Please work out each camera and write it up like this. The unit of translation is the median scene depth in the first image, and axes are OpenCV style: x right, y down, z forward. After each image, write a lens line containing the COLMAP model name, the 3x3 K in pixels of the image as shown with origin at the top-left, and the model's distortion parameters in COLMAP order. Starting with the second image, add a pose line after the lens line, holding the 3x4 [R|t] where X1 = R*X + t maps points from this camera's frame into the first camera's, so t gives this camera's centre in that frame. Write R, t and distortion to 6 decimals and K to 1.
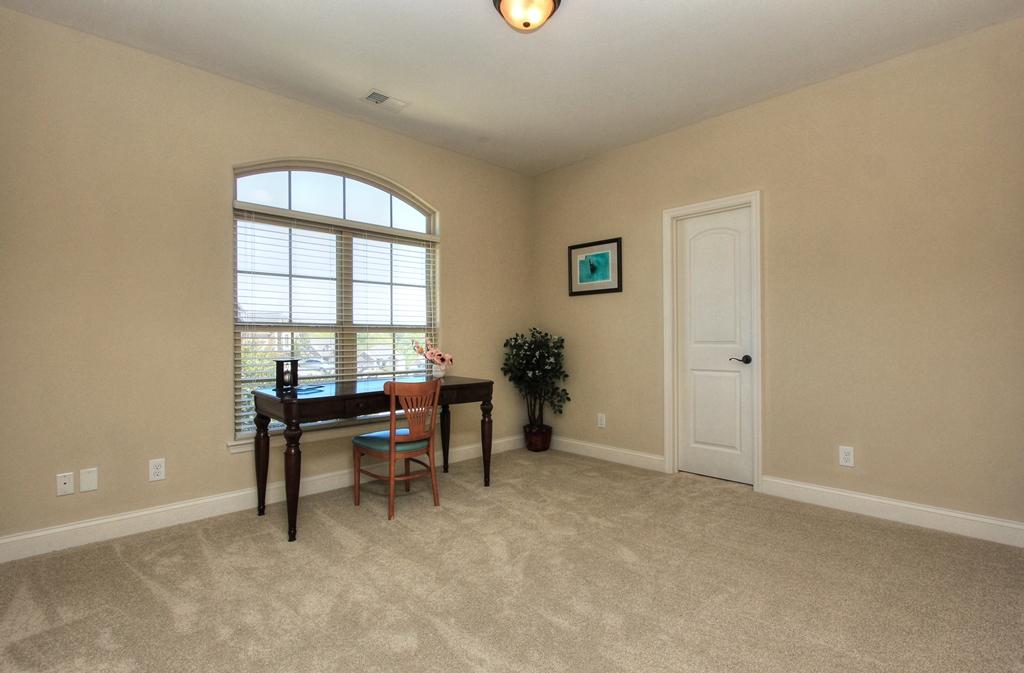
lens RADIAL K [[485.2, 0, 513.5], [0, 485.2, 341.1], [0, 0, 1]] dist [0.000162, 0.000000]
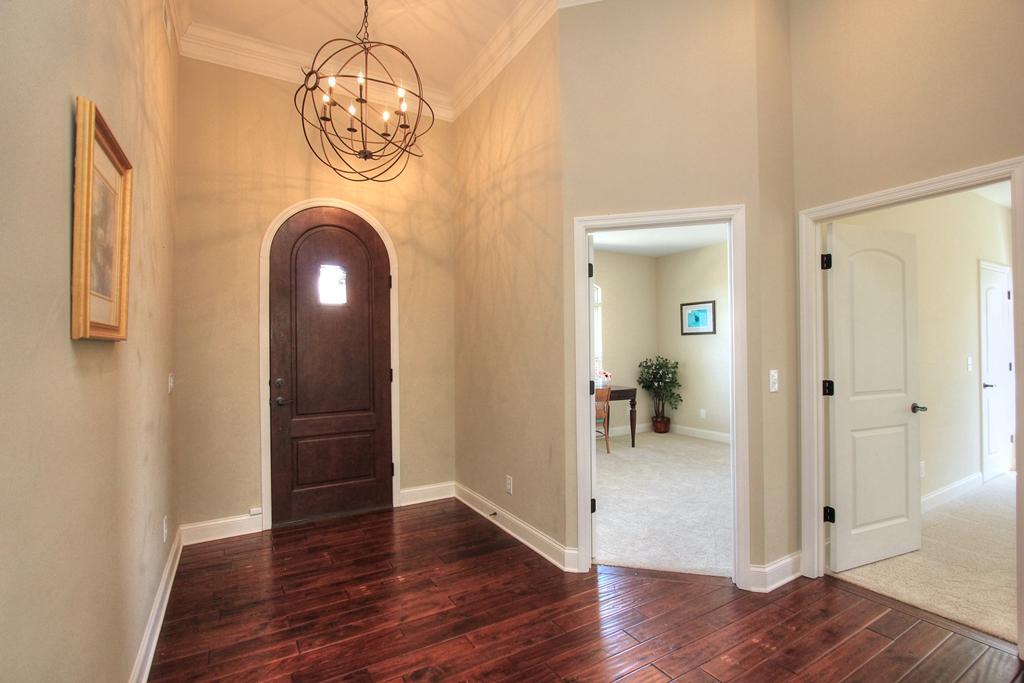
lens RADIAL K [[471.0, 0, 510.5], [0, 471.0, 340.7], [0, 0, 1]] dist [-0.012561, 0.001691]
pose [[0.971498, -0.005979, -0.236974, -0.064422], [0.002236, 0.999868, -0.016063, -0.052990], [0.237039, 0.015075, 0.971383, -0.636492]]
